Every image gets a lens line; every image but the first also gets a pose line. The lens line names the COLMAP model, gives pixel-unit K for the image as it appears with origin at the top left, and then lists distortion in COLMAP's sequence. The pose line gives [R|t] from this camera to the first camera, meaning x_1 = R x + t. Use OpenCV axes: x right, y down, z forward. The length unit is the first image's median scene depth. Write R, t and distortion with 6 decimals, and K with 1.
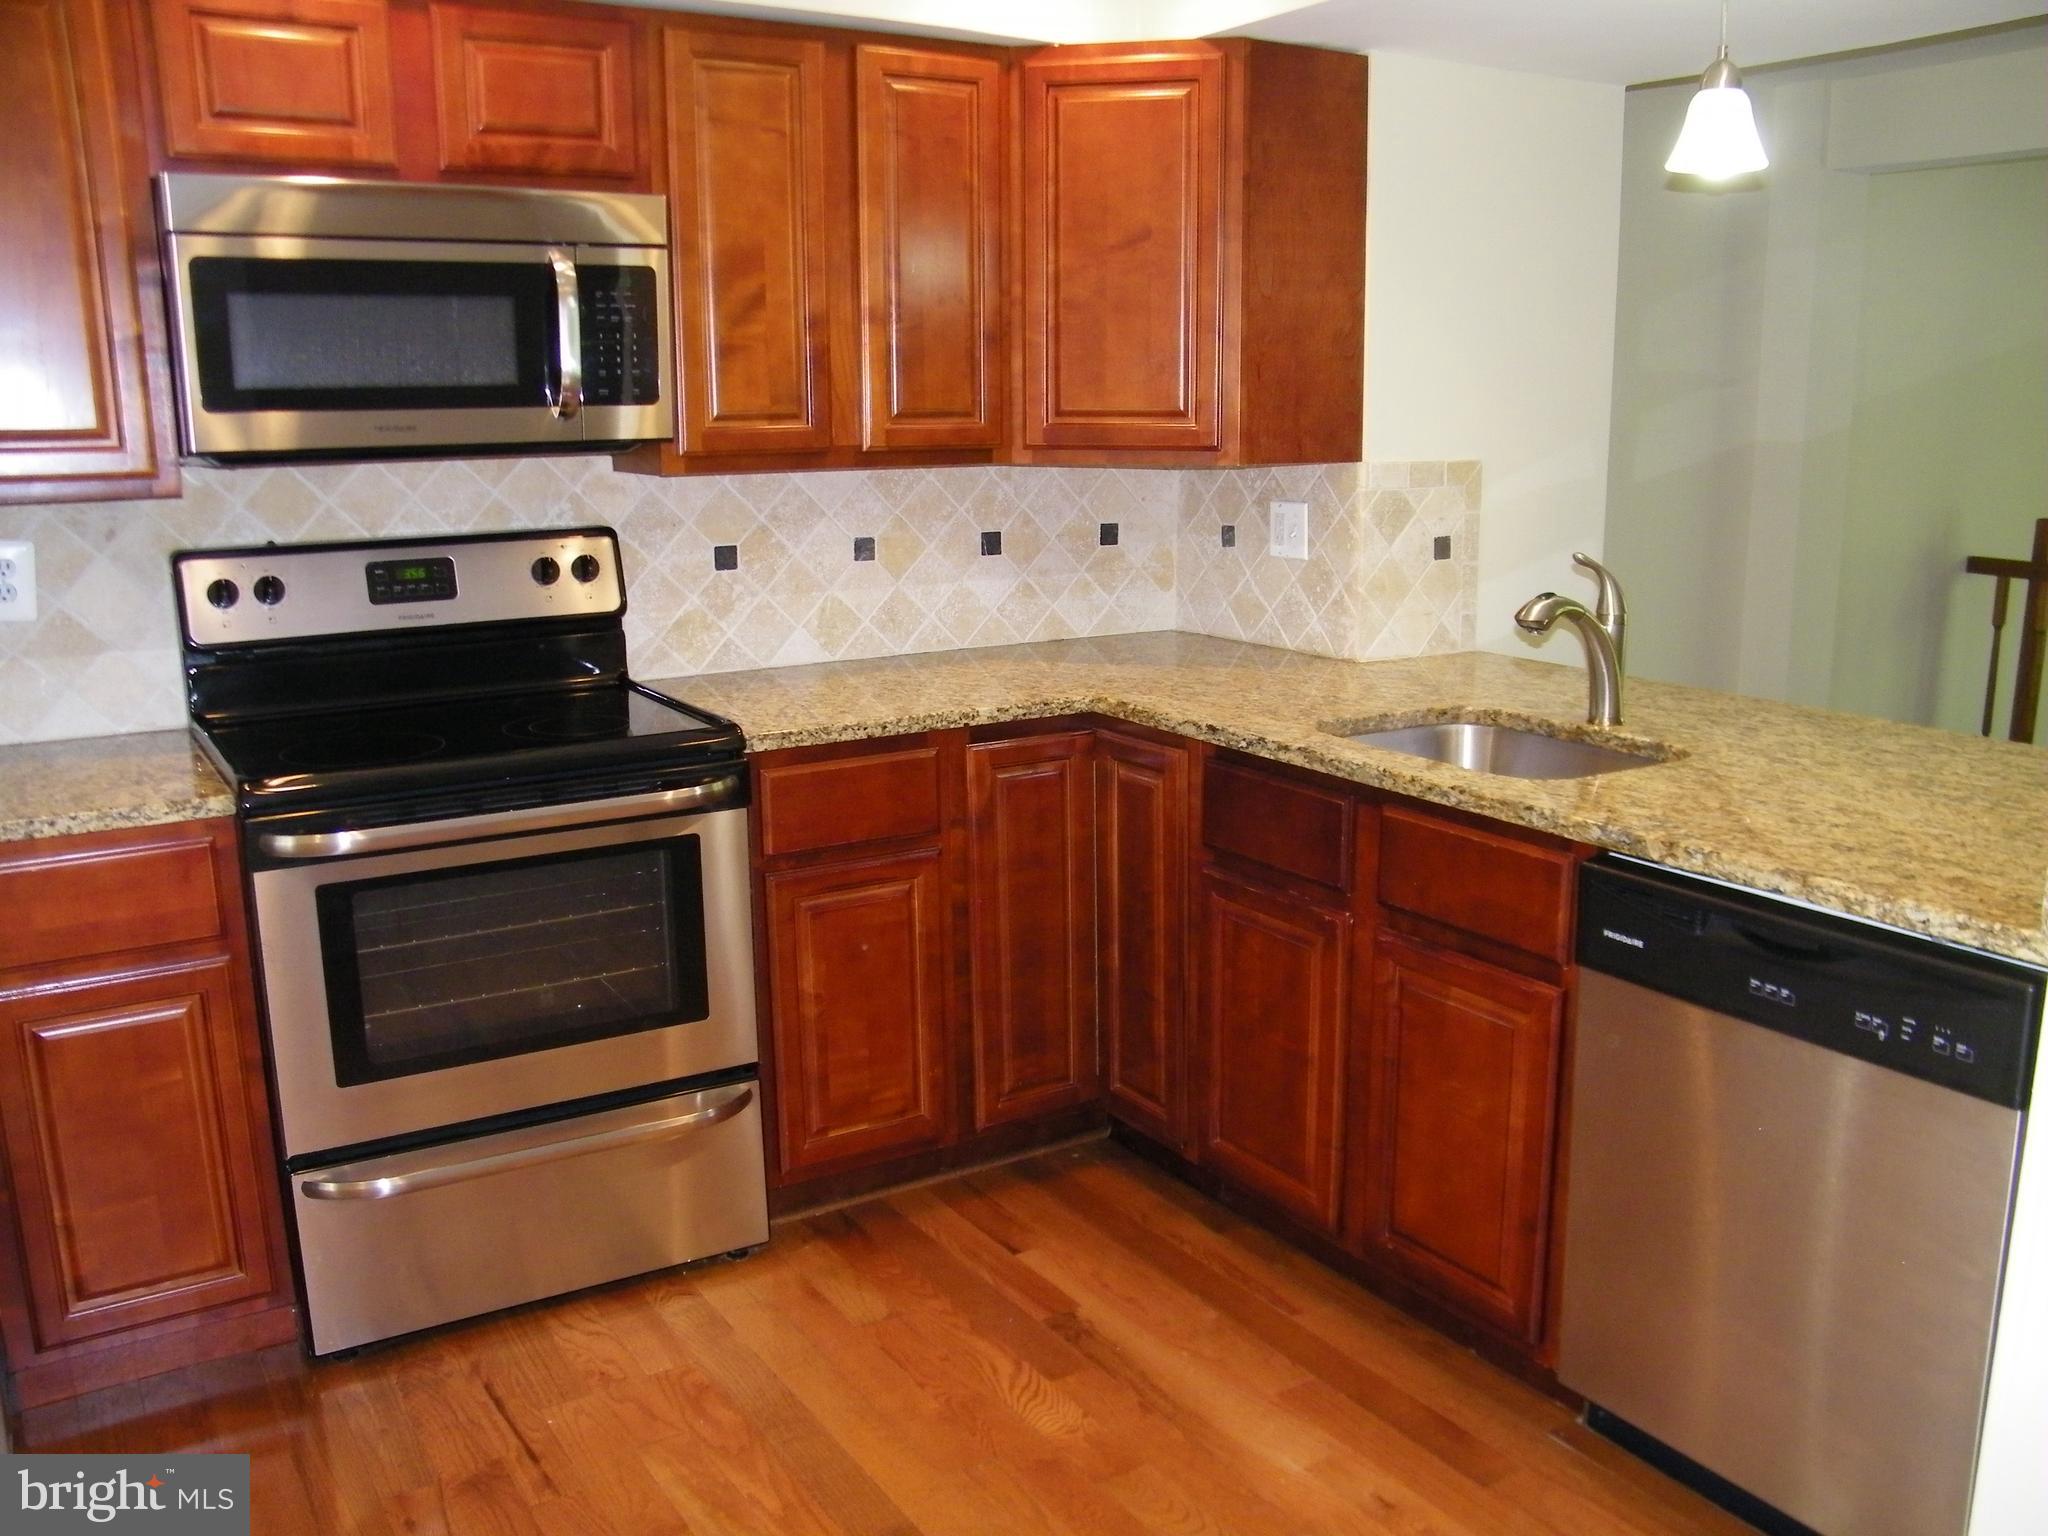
lens RADIAL K [[1757.6, 0, 1064.4], [0, 1757.6, 785.4], [0, 0, 1]] dist [-0.184268, 0.178604]
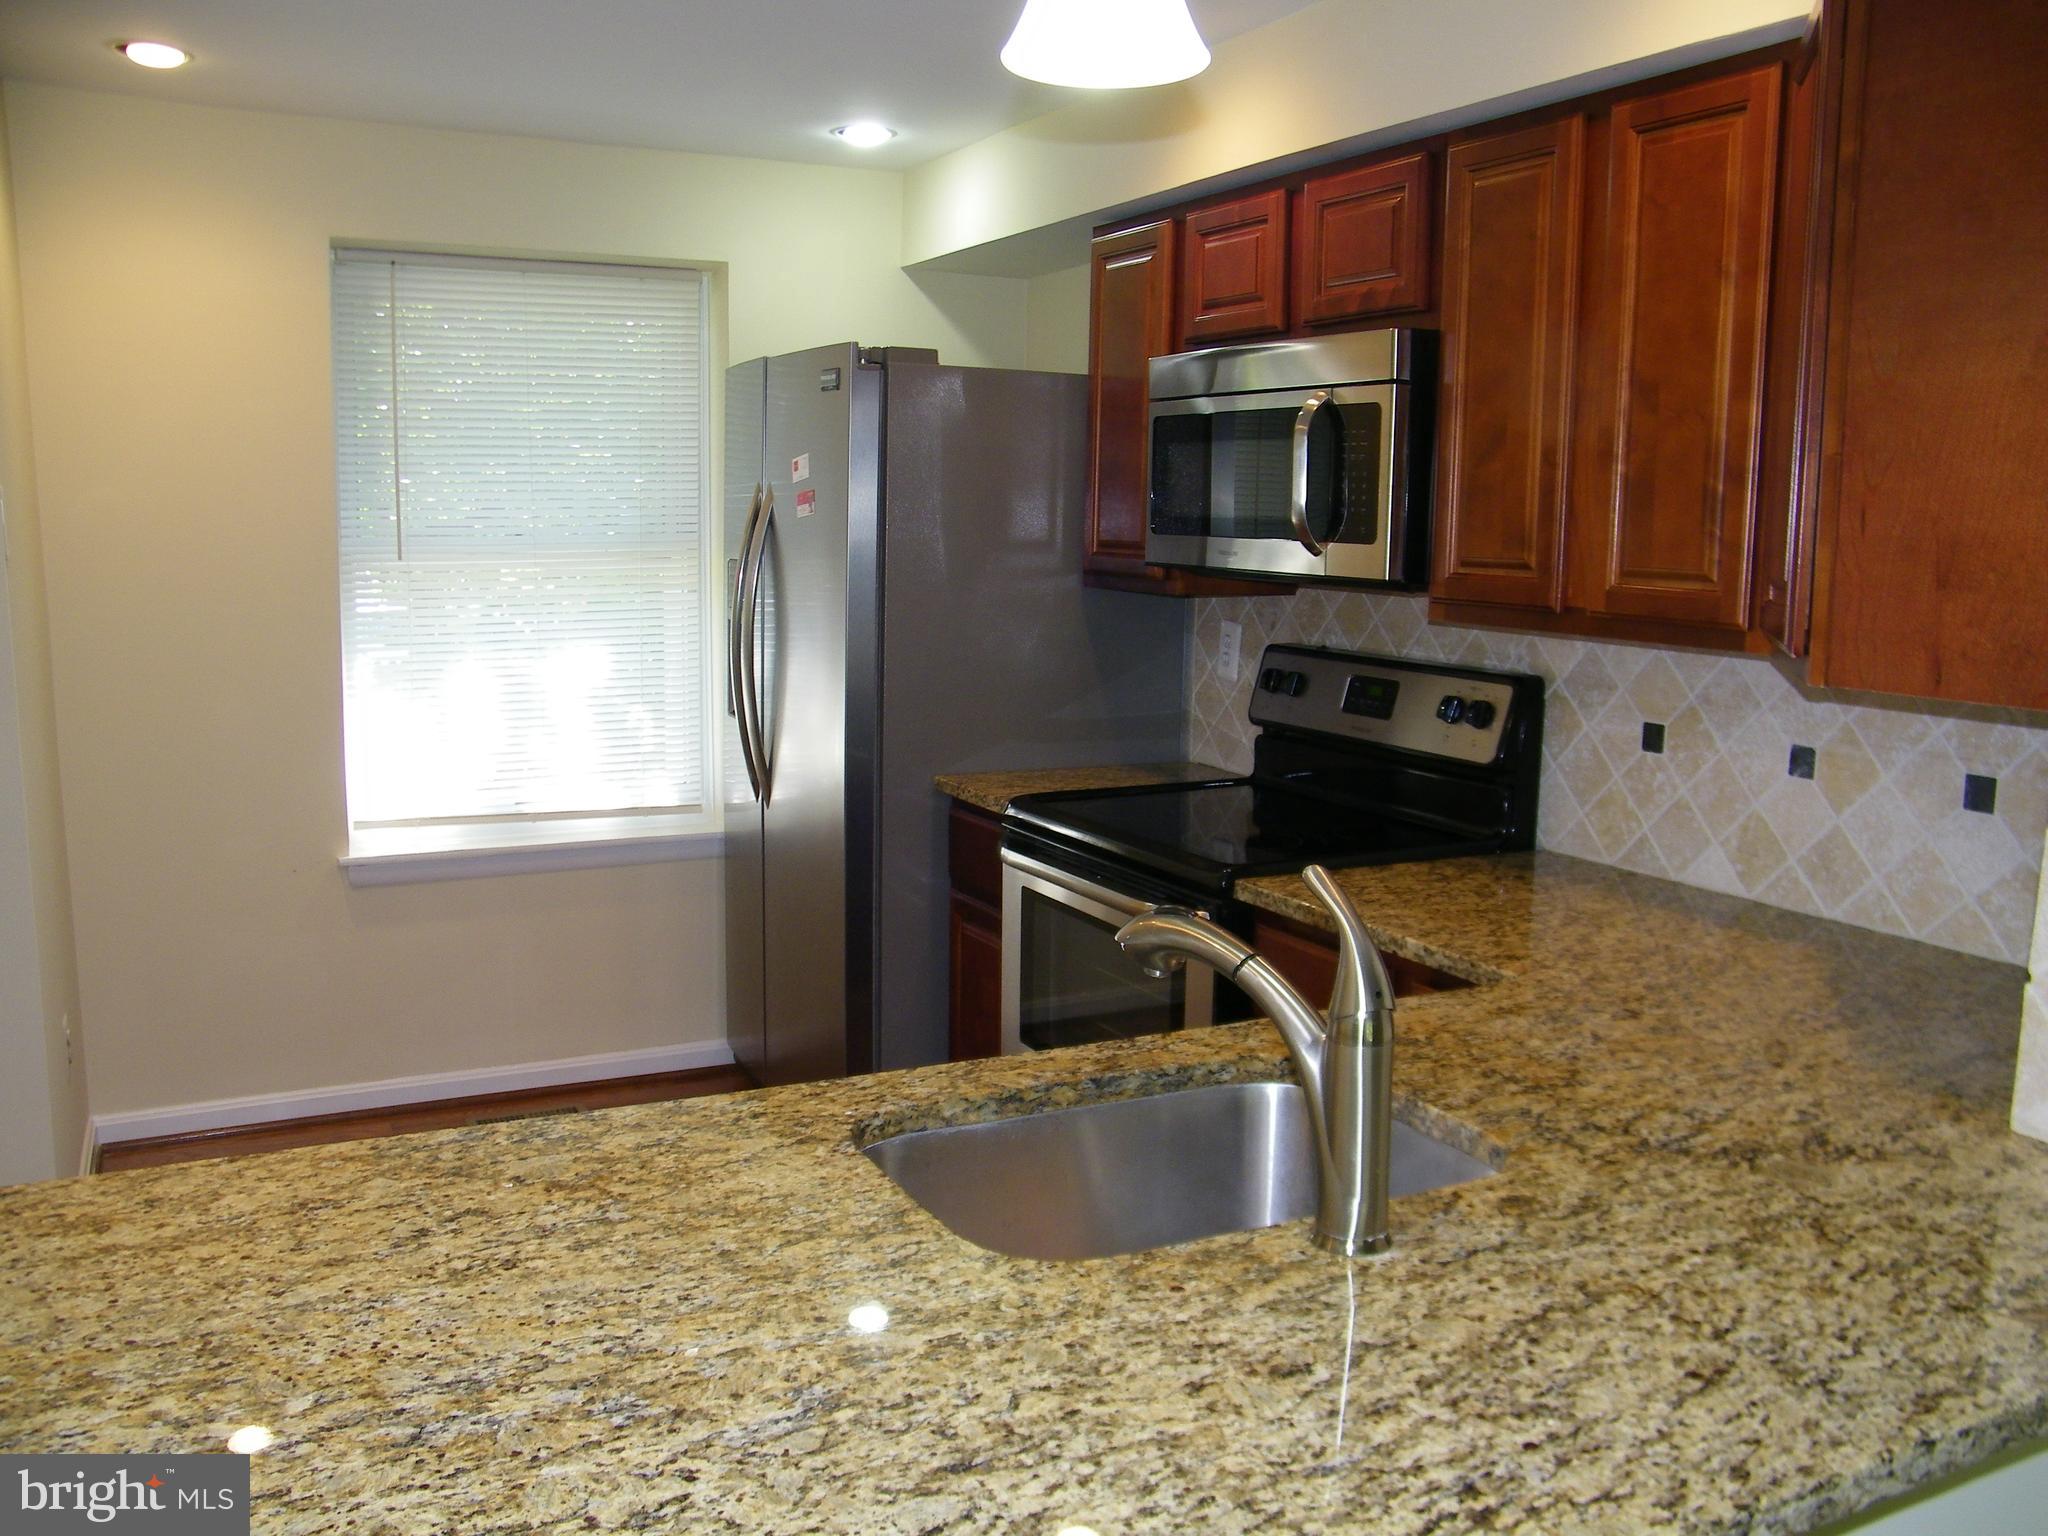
lens RADIAL K [[1757.6, 0, 1064.4], [0, 1757.6, 785.4], [0, 0, 1]] dist [-0.184268, 0.178604]
pose [[-0.081676, 0.154543, -0.984604, 0.649381], [-0.231803, 0.957868, 0.169575, -0.185249], [0.969328, 0.242085, -0.042411, 0.775704]]
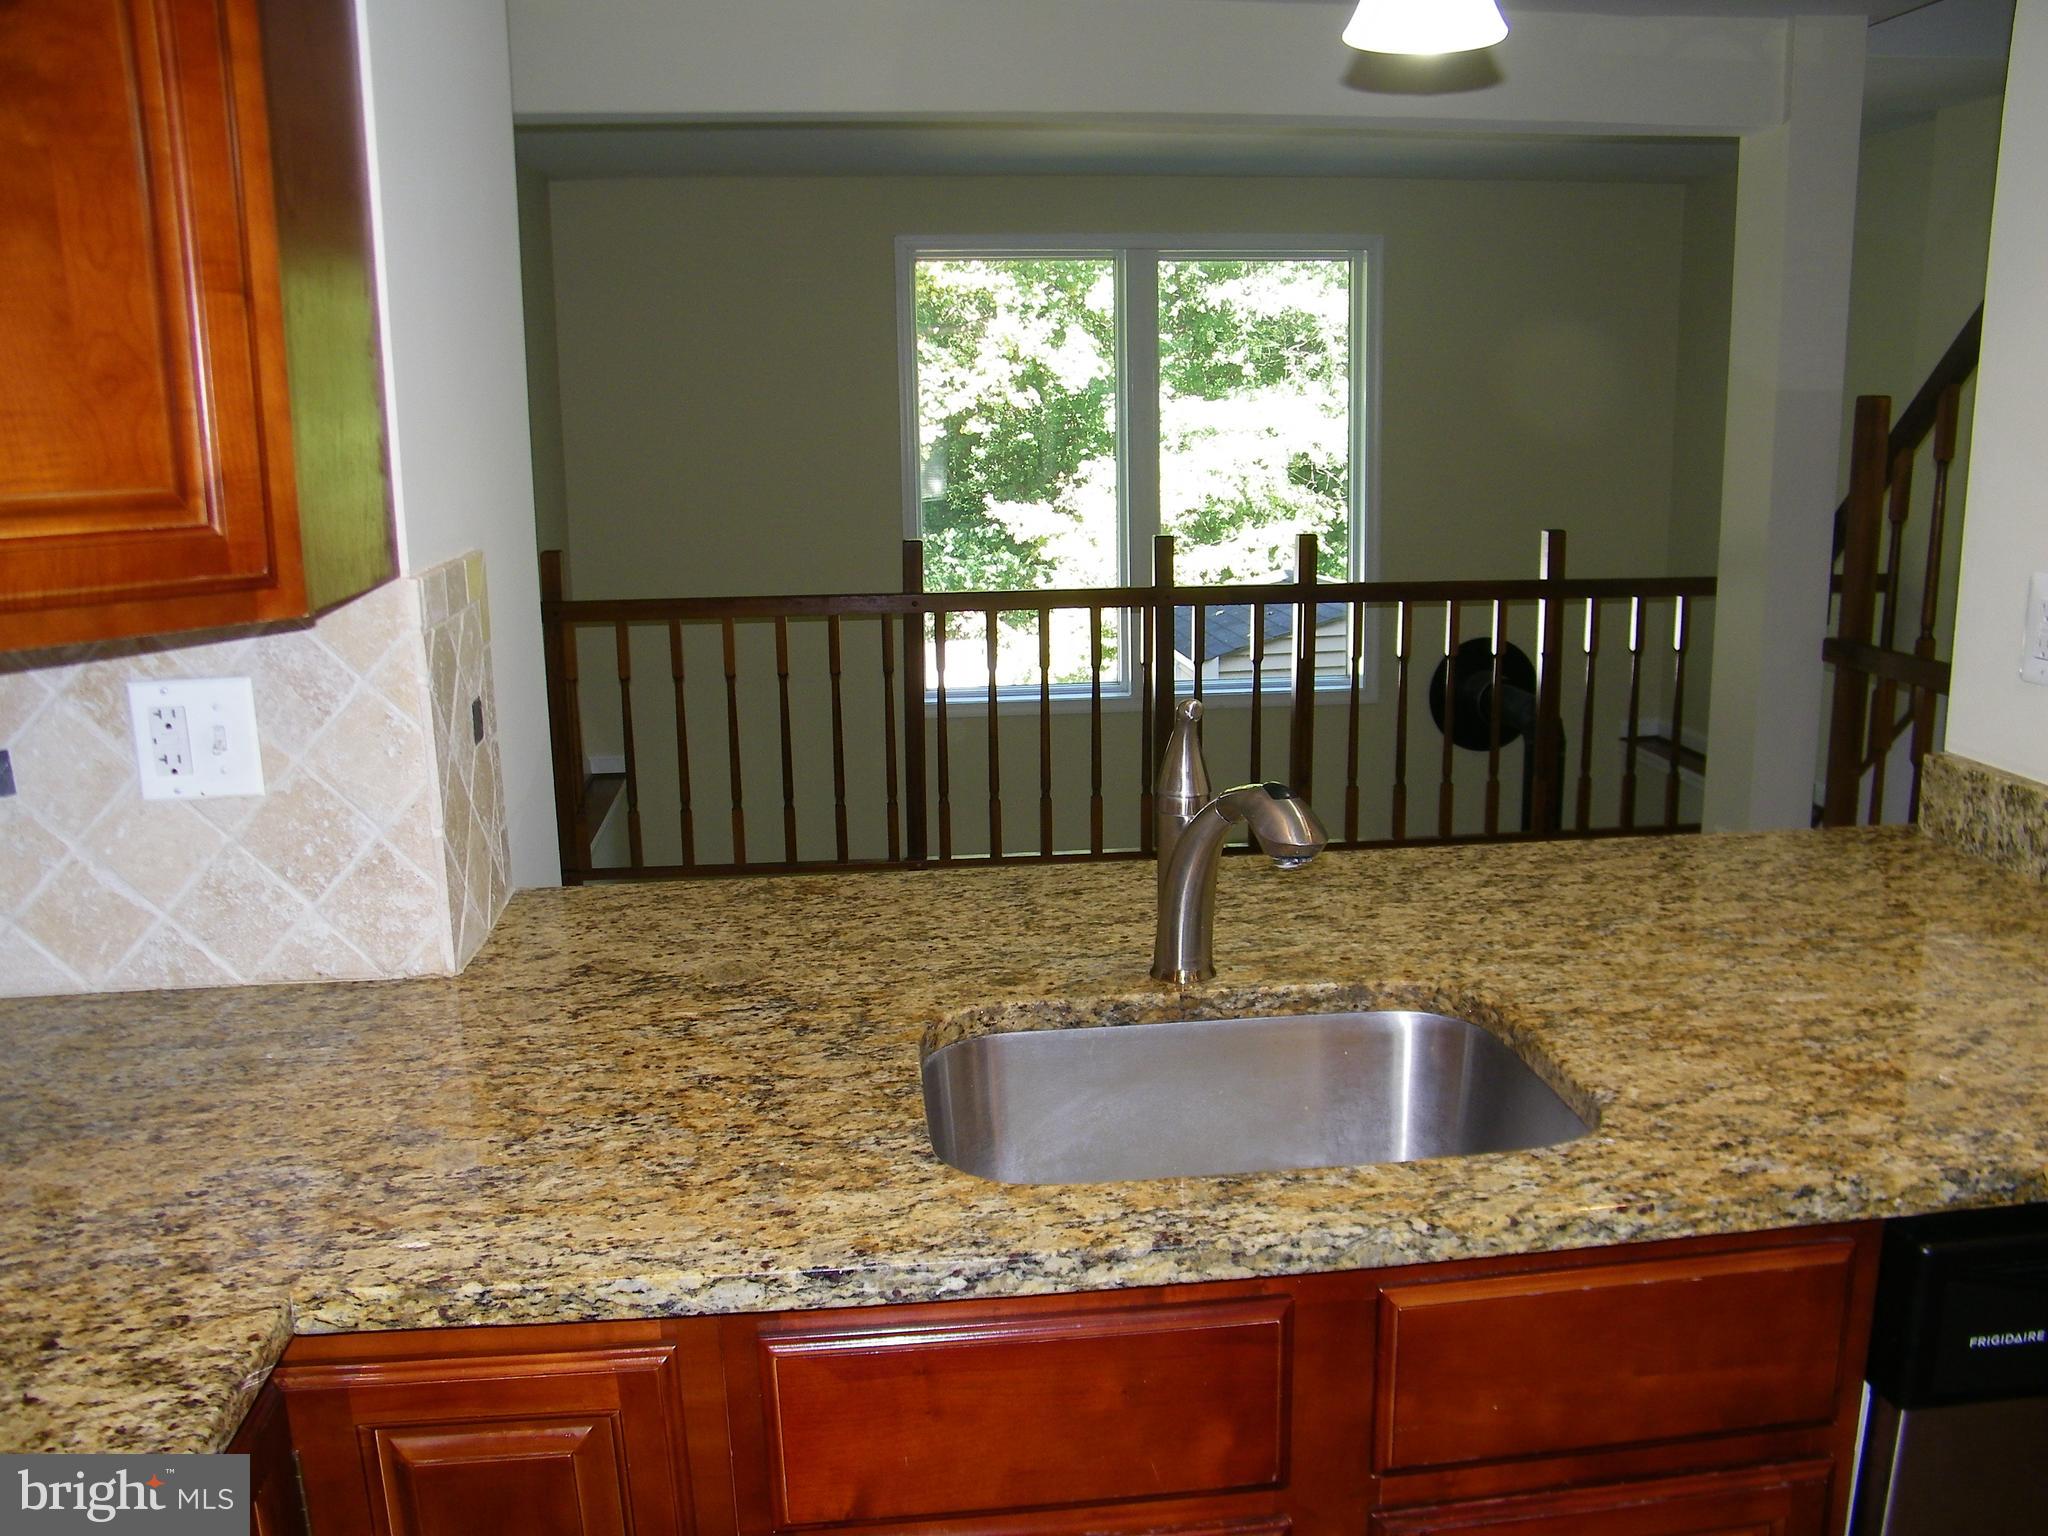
lens RADIAL K [[1757.6, 0, 1064.4], [0, 1757.6, 785.4], [0, 0, 1]] dist [-0.184268, 0.178604]
pose [[0.429512, -0.191987, 0.882417, -0.187737], [0.206614, 0.972113, 0.110934, -0.147804], [-0.879108, 0.134672, 0.457202, 0.639185]]
